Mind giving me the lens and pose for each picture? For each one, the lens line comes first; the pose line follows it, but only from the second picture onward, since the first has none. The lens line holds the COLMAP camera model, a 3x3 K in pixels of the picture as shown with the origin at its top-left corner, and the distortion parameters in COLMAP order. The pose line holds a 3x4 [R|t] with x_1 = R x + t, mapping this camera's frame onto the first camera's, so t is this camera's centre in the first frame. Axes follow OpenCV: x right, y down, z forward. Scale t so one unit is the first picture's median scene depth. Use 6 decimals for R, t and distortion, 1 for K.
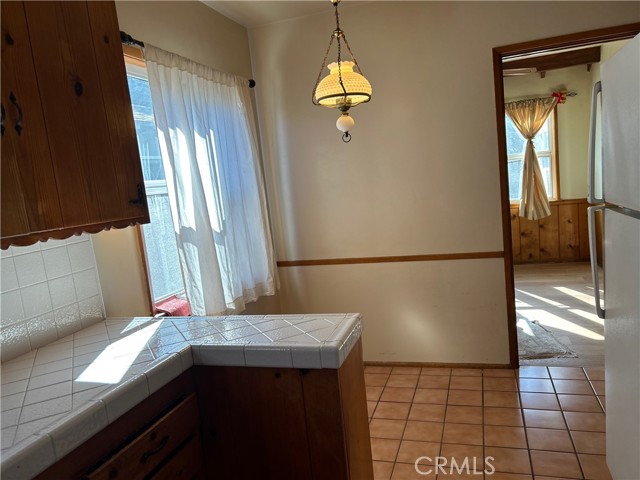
lens RADIAL K [[484.5, 0, 331.7], [0, 484.5, 252.8], [0, 0, 1]] dist [0.061761, -0.068863]
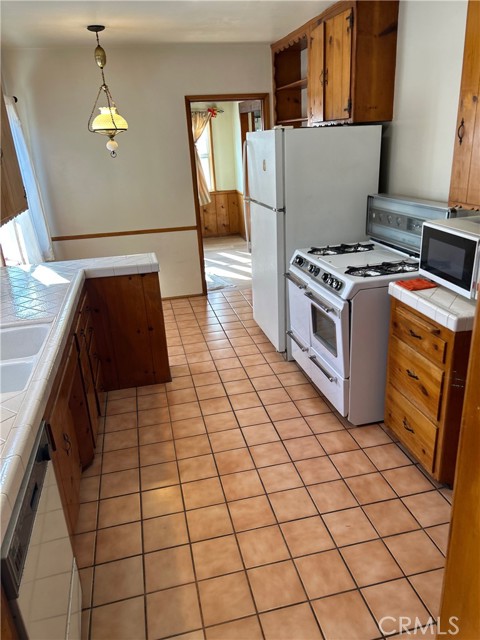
lens RADIAL K [[484.5, 0, 244.4], [0, 484.5, 324.4], [0, 0, 1]] dist [0.061761, -0.068863]
pose [[0.868873, -0.116985, 0.481014, -0.456672], [0.031880, 0.982882, 0.181456, 0.042502], [-0.494008, -0.142328, 0.857729, -0.733901]]
